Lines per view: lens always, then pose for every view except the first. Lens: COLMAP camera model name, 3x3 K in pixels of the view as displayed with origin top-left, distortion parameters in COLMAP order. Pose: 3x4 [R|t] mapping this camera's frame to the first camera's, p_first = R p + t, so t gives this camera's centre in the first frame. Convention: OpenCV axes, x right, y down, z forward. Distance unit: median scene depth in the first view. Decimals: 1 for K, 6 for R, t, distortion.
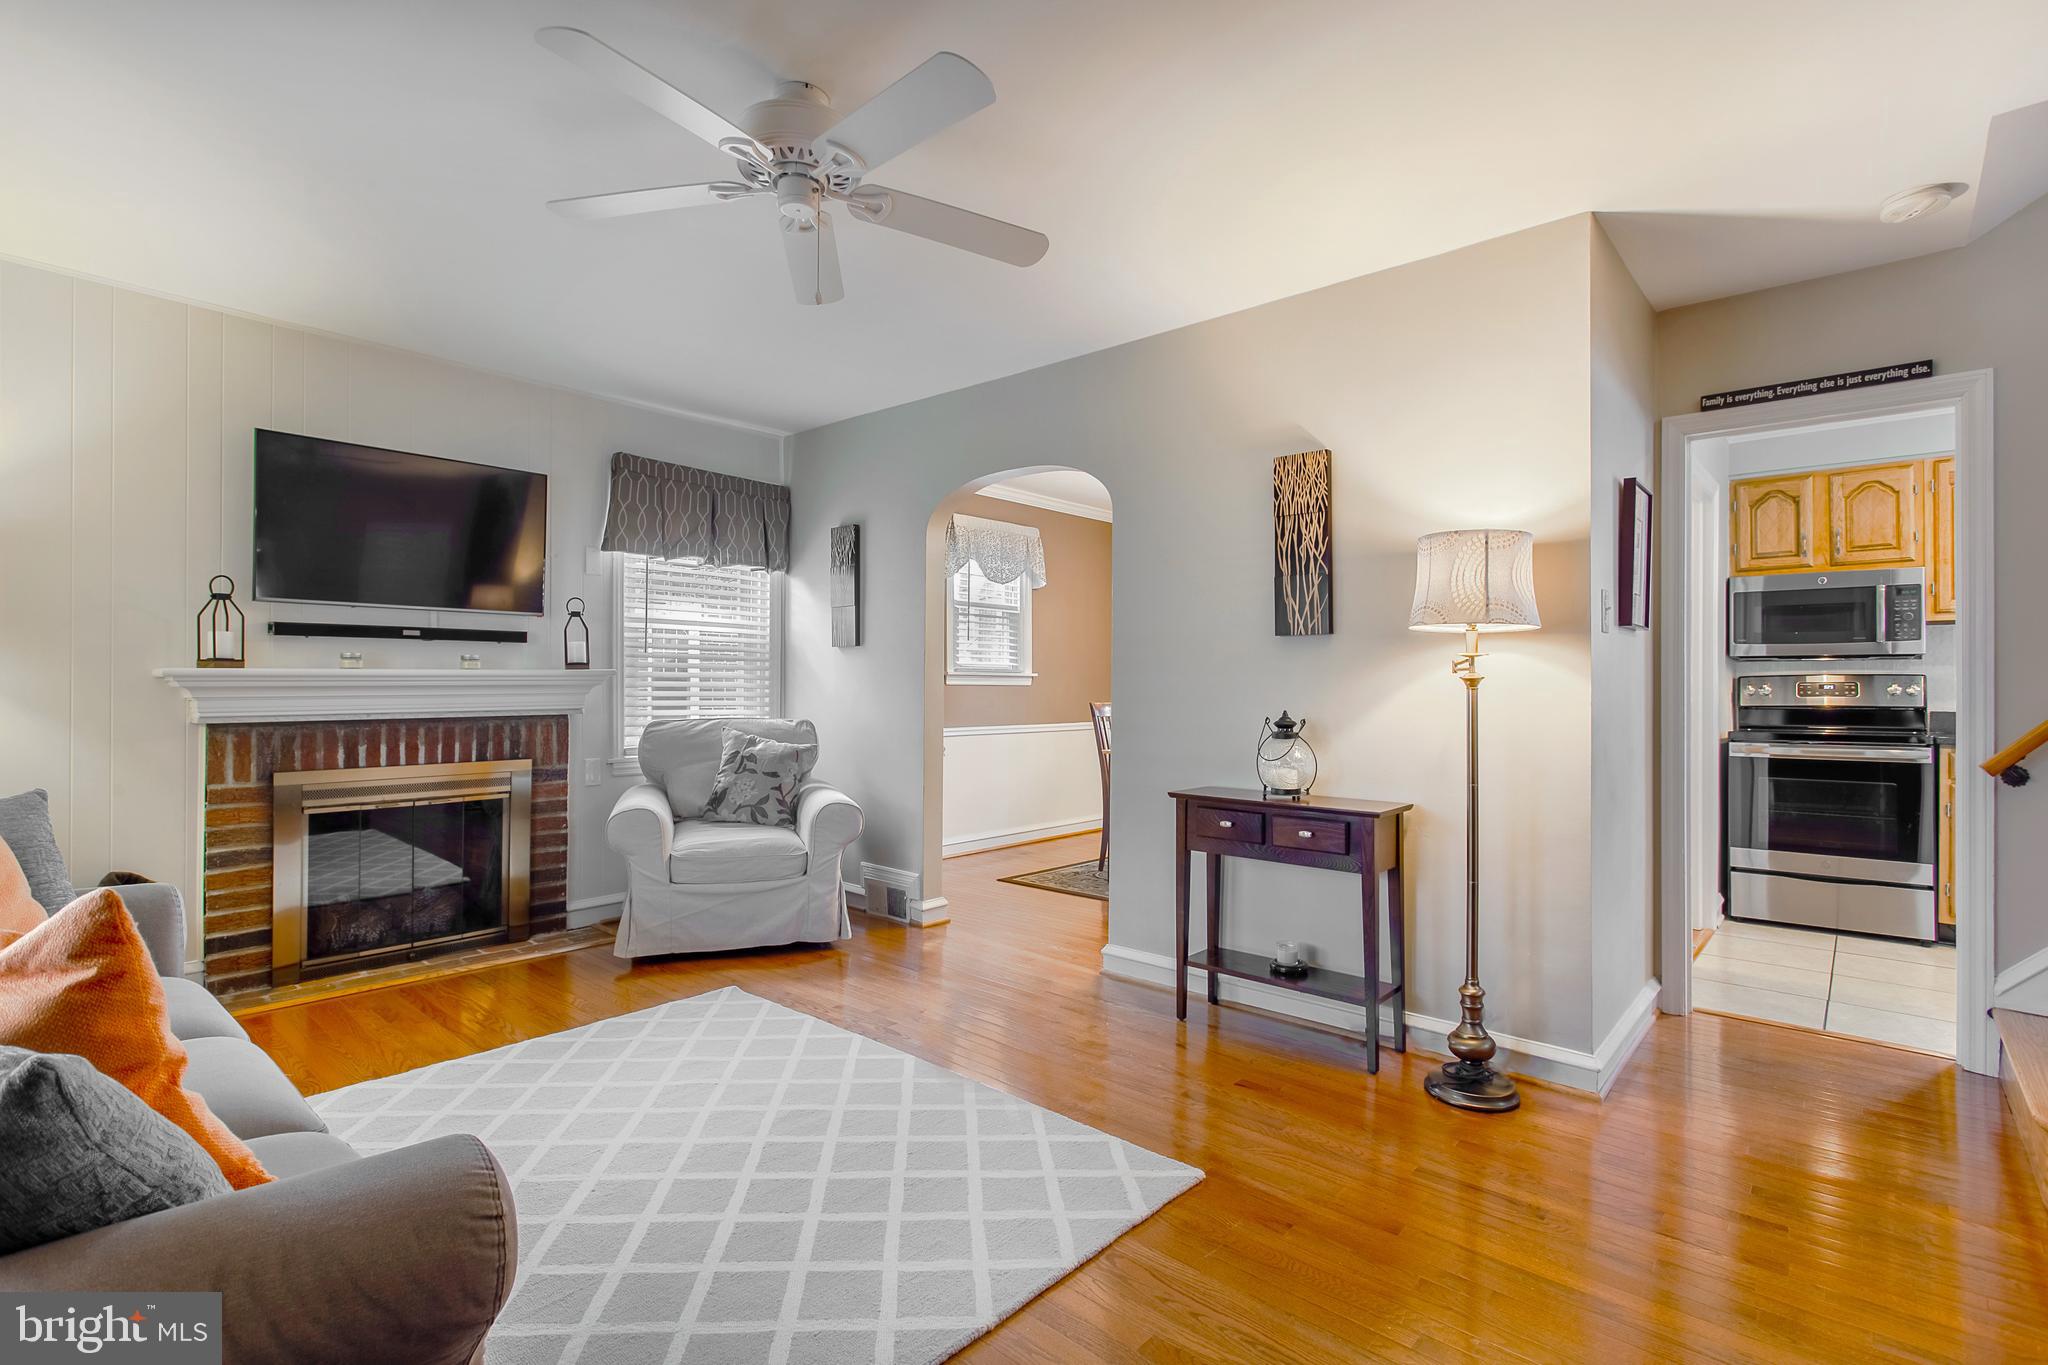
lens RADIAL K [[979.1, 0, 1030.9], [0, 979.1, 672.5], [0, 0, 1]] dist [0.001072, -0.000390]
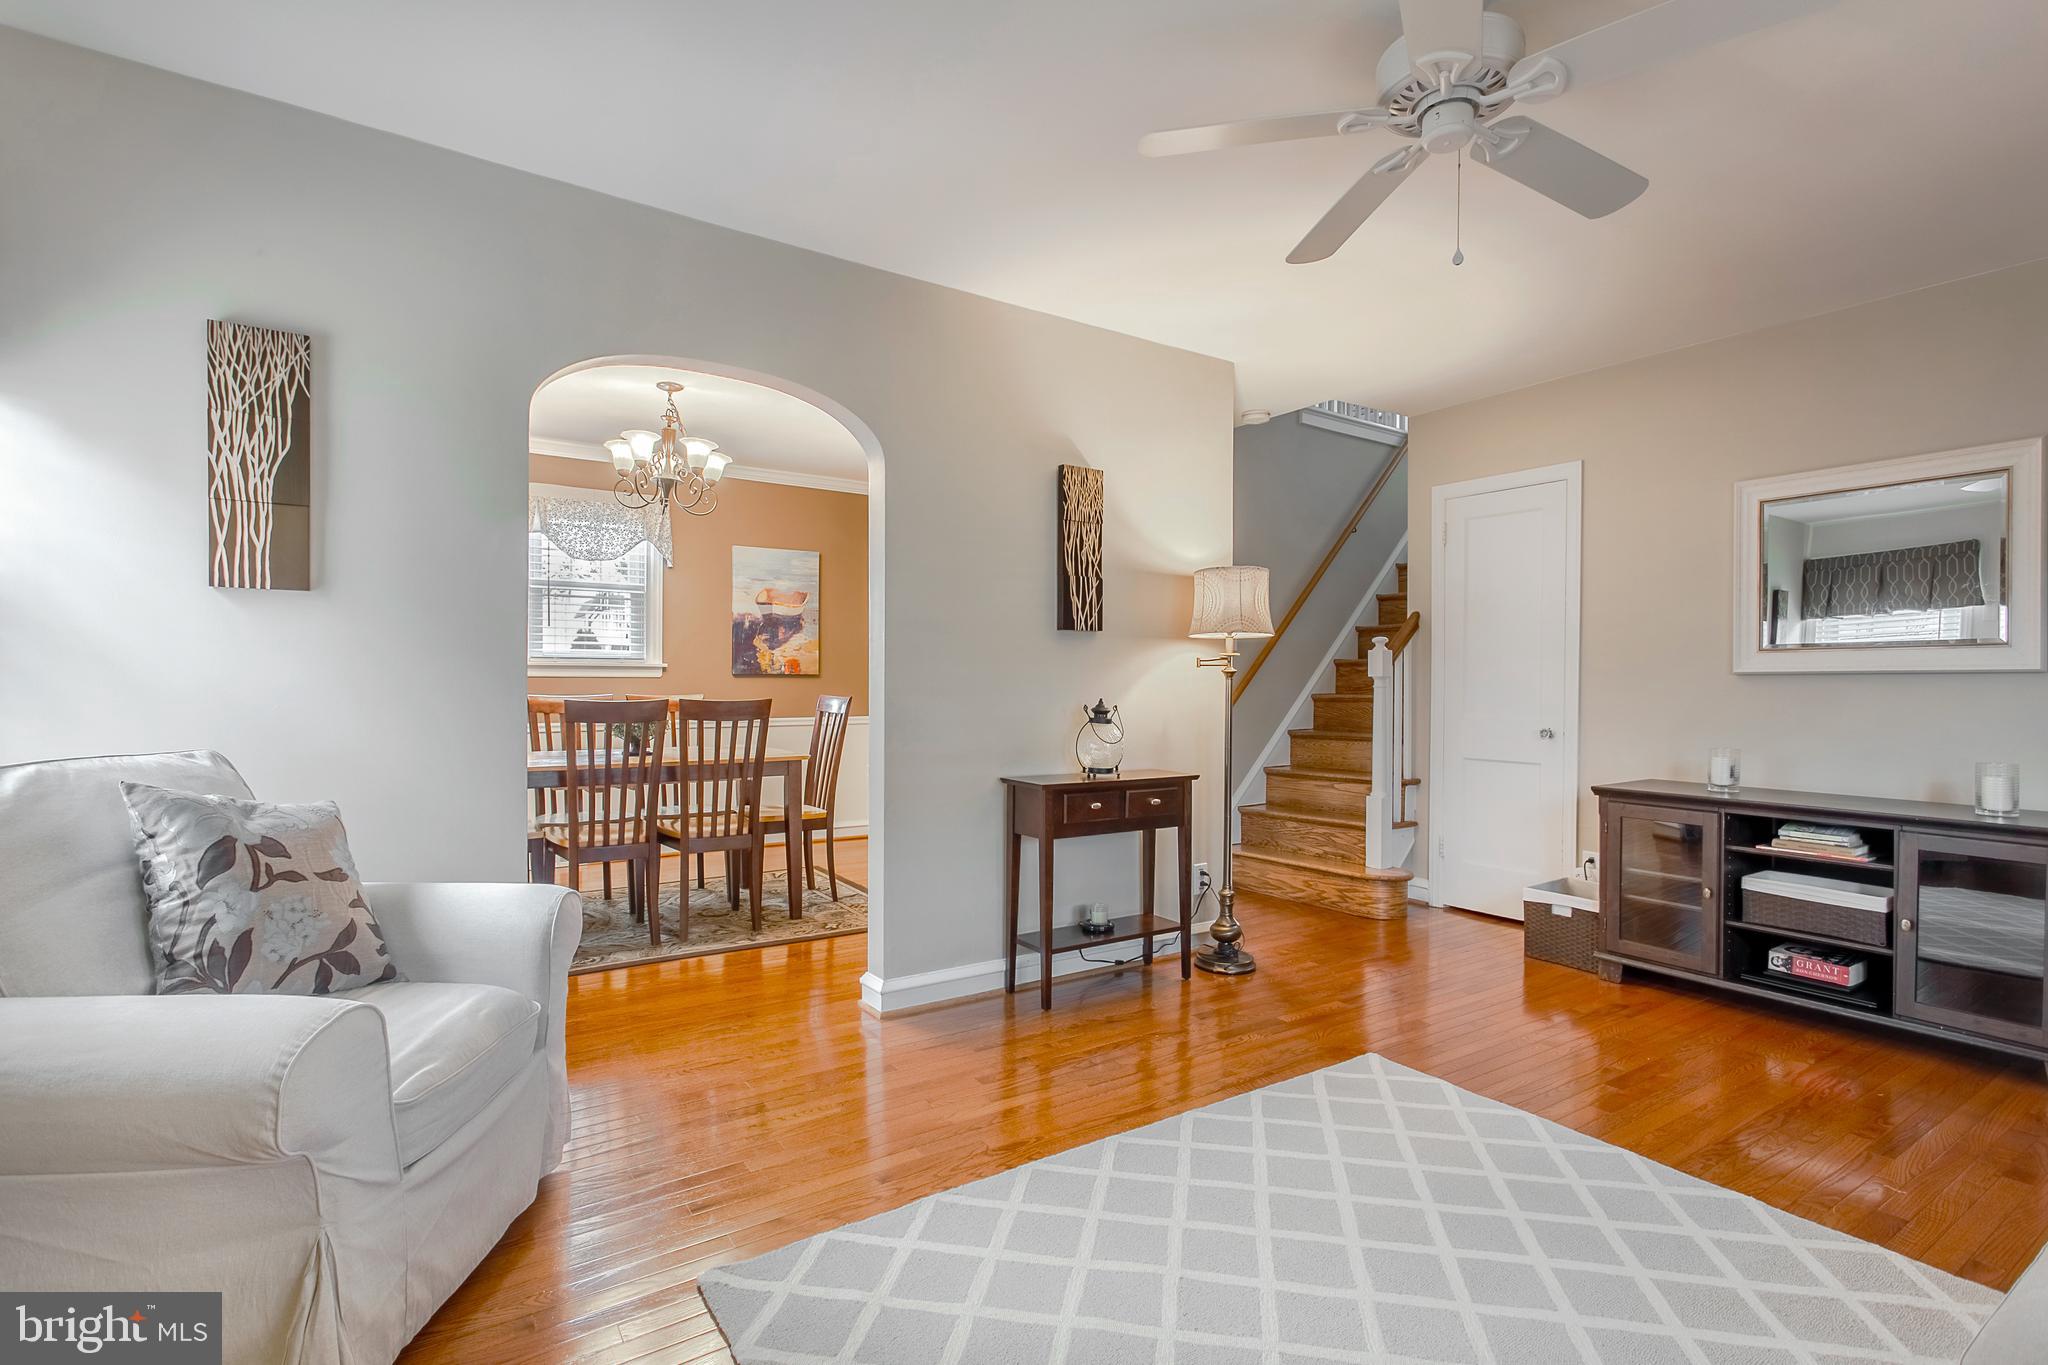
lens RADIAL K [[979.1, 0, 1013.6], [0, 979.1, 683.2], [0, 0, 1]] dist [0.001072, -0.000390]
pose [[0.244725, -0.010730, 0.969533, -0.828532], [-0.021224, 0.999640, 0.016421, 0.005177], [-0.969360, -0.024596, 0.244410, 0.800499]]
